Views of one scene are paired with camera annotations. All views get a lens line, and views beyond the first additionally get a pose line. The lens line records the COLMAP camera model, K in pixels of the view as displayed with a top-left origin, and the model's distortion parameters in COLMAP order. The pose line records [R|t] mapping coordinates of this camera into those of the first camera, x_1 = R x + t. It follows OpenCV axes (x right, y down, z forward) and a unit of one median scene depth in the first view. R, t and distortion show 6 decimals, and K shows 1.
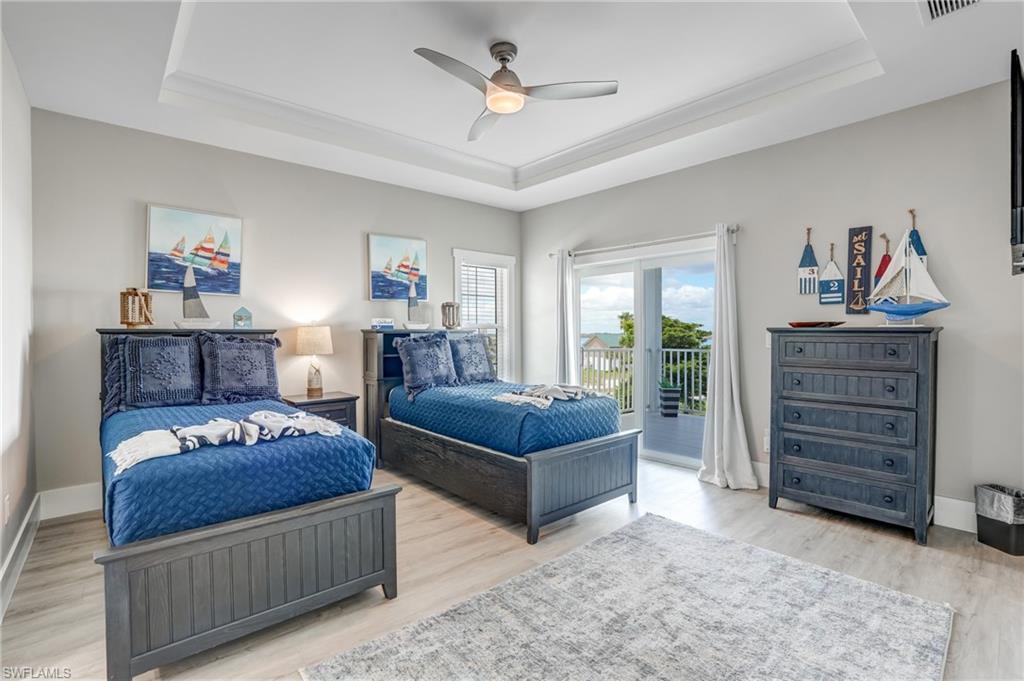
lens RADIAL K [[483.6, 0, 518.3], [0, 483.6, 341.6], [0, 0, 1]] dist [-0.024395, 0.000748]
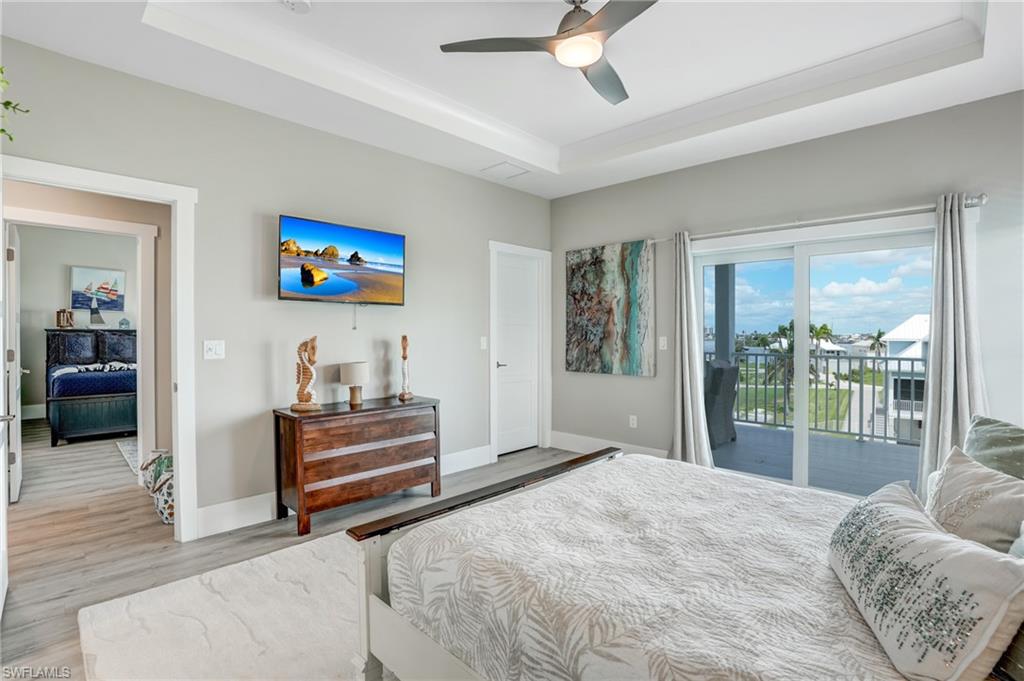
lens RADIAL K [[483.6, 0, 518.3], [0, 483.6, 341.6], [0, 0, 1]] dist [-0.024395, 0.000748]
pose [[0.996952, 0.007950, 0.077609, 0.947838], [-0.007454, 0.999950, -0.006675, 0.025680], [-0.077658, 0.006076, 0.996962, -1.135946]]
